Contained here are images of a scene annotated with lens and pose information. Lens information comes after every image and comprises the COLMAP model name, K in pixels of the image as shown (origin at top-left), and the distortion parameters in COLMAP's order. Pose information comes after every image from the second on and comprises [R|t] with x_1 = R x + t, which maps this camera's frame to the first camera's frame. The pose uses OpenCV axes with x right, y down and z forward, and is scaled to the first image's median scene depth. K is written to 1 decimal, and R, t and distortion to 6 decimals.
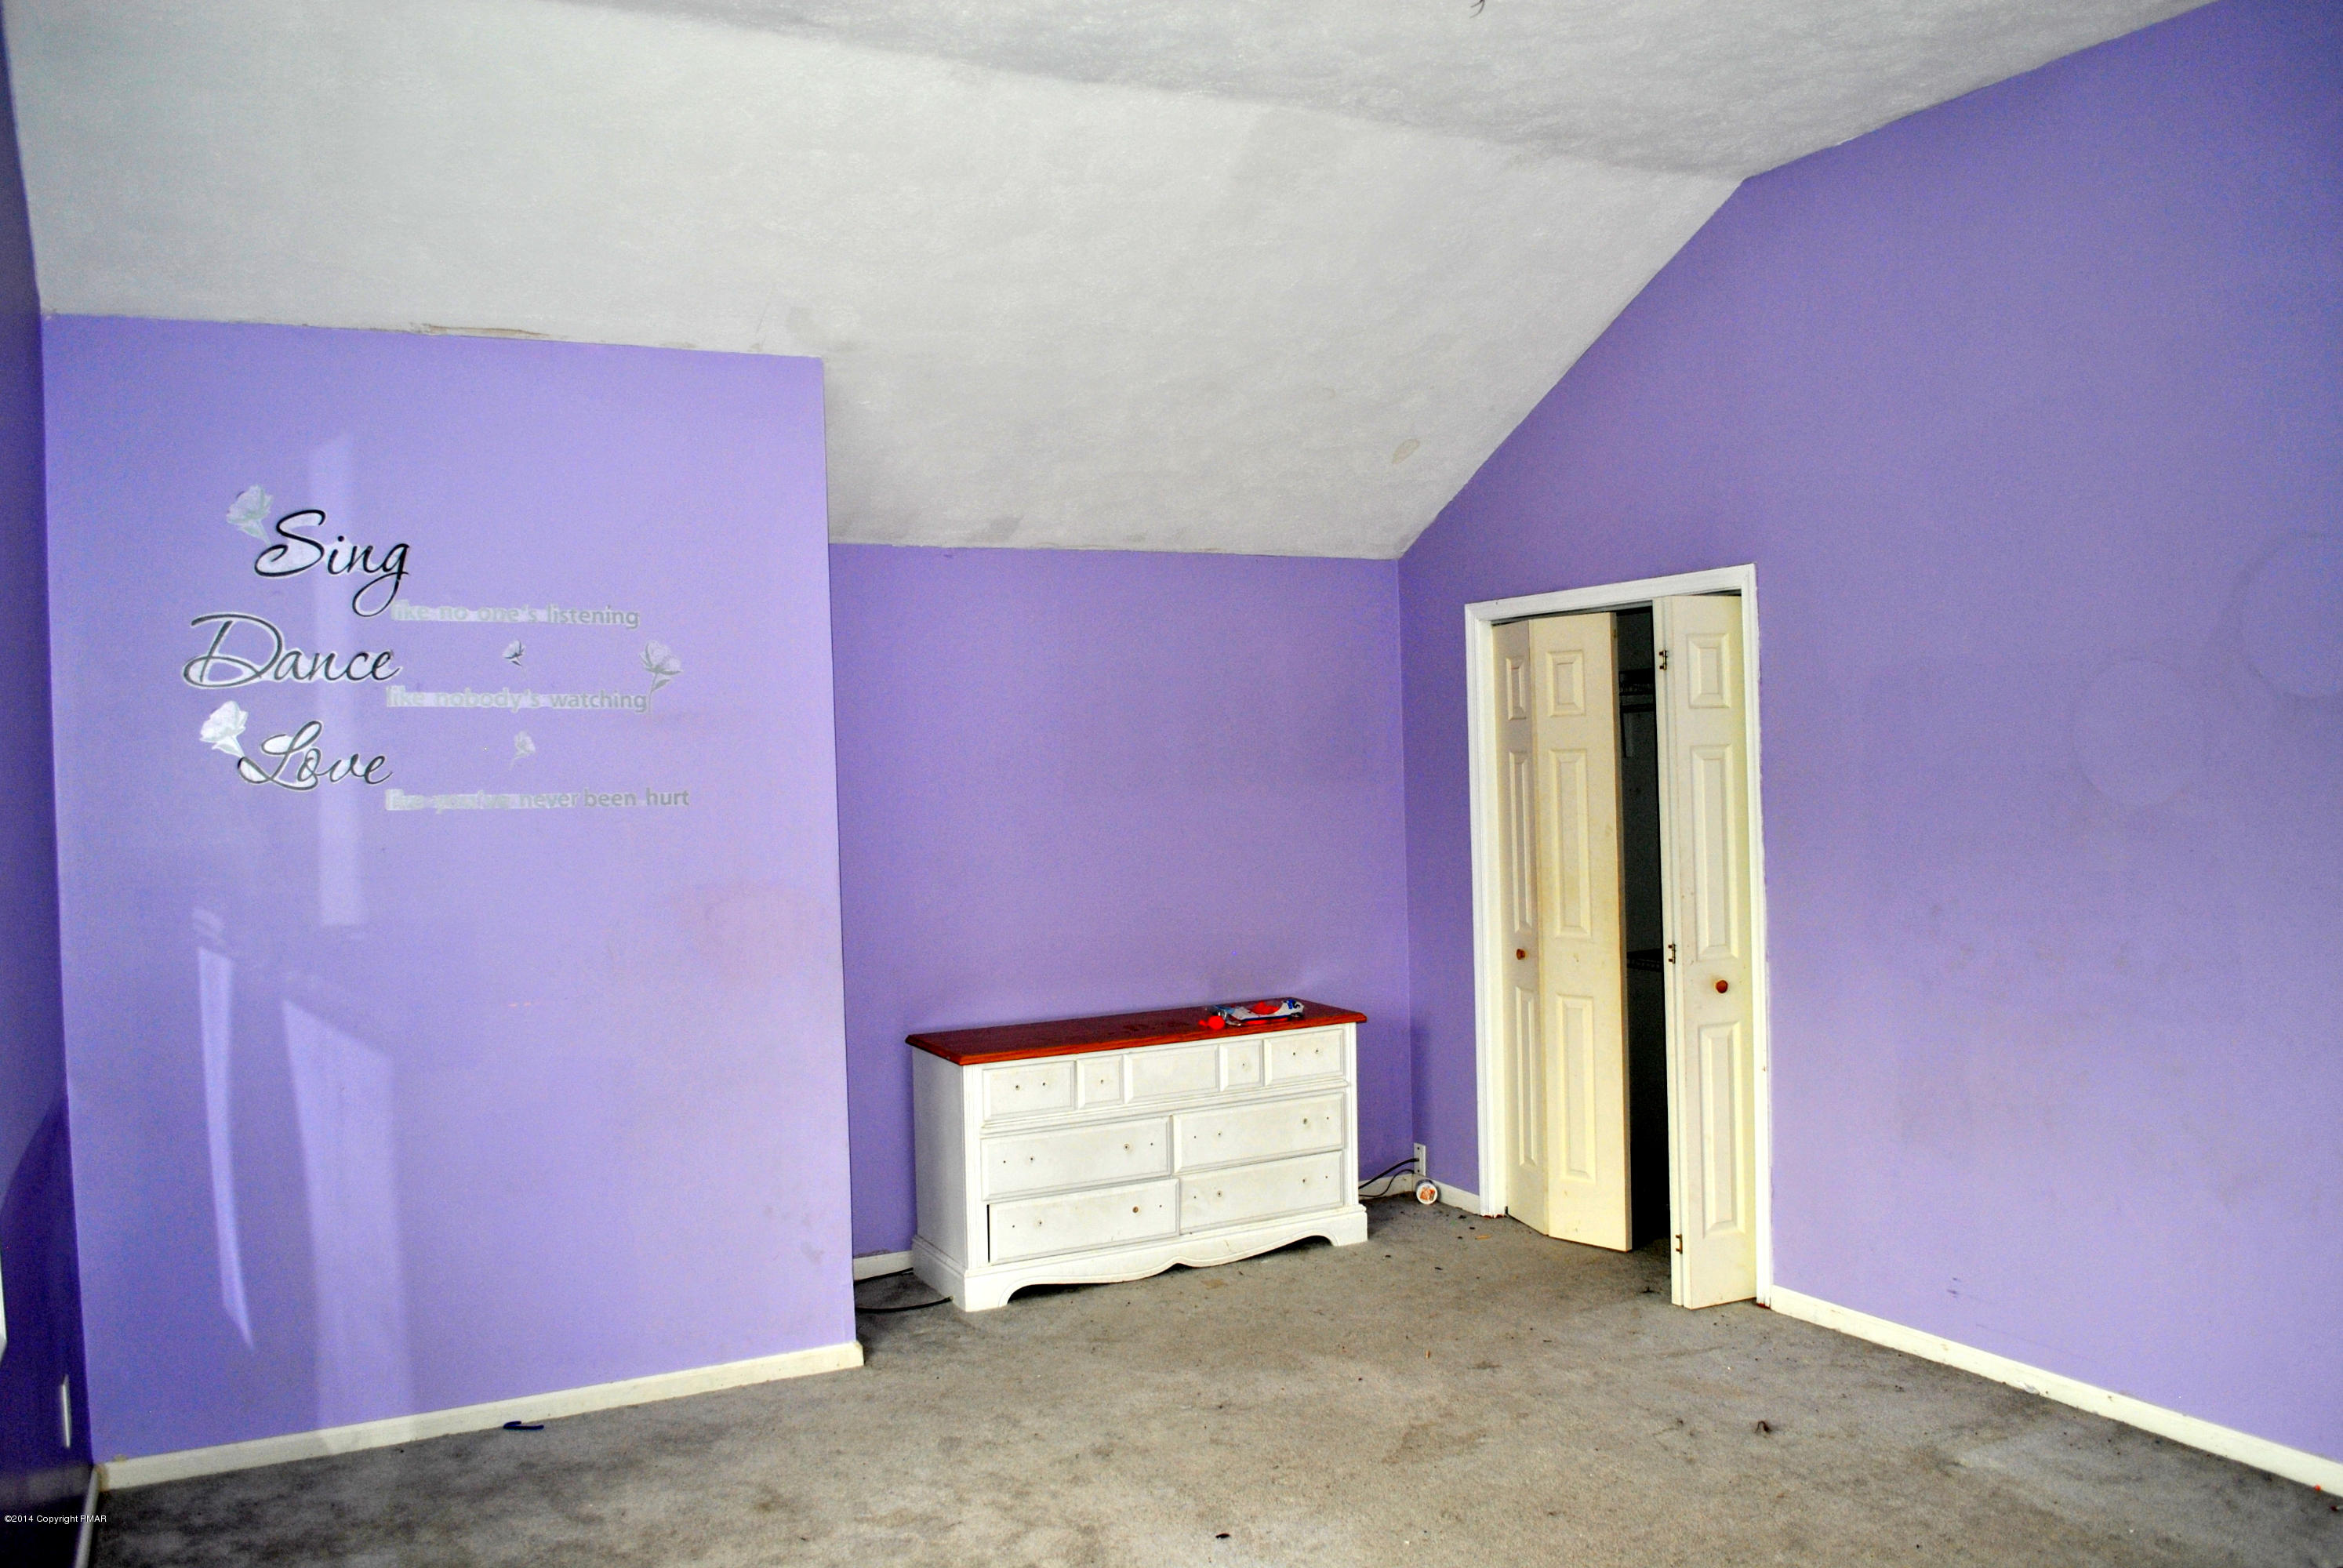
lens RADIAL K [[1830.7, 0, 1171.5], [0, 1830.7, 784.0], [0, 0, 1]] dist [-0.079124, 0.005746]
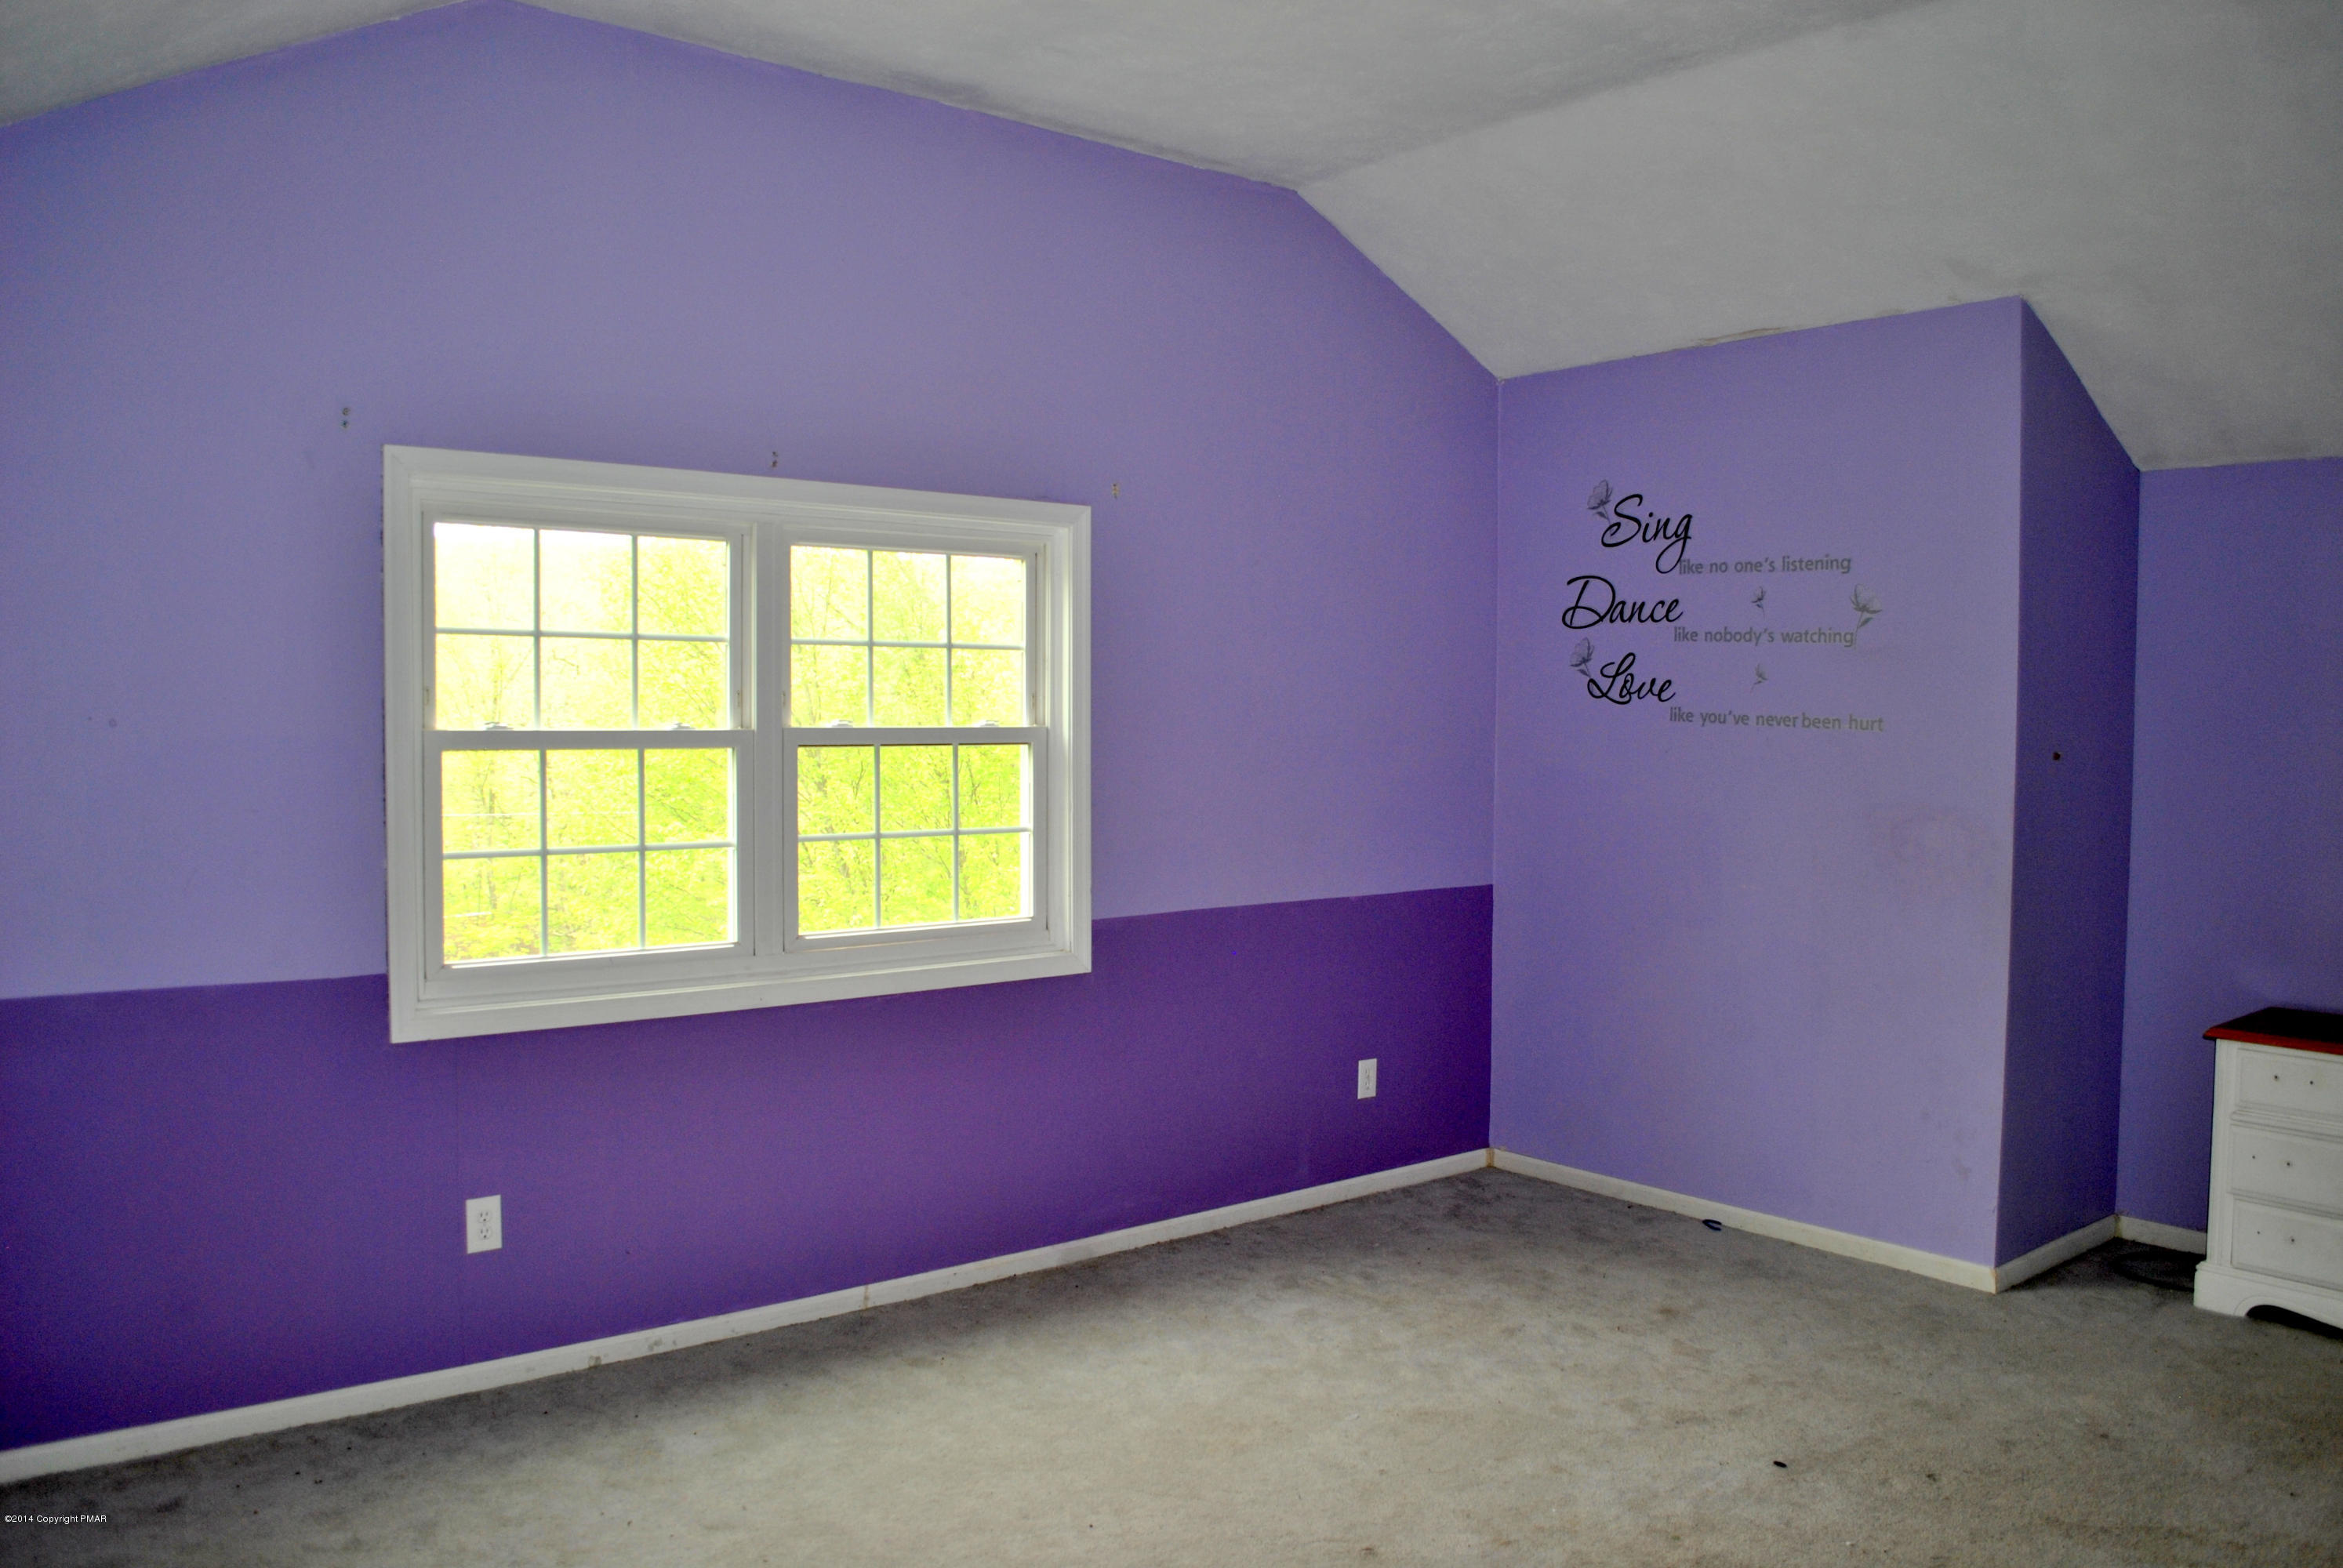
lens RADIAL K [[1830.7, 0, 1171.5], [0, 1830.7, 784.0], [0, 0, 1]] dist [-0.079124, 0.005746]
pose [[0.207489, 0.074231, -0.975417, 0.770744], [-0.027875, 0.997160, 0.069957, -0.022758], [0.977840, 0.012674, 0.208969, 0.376533]]
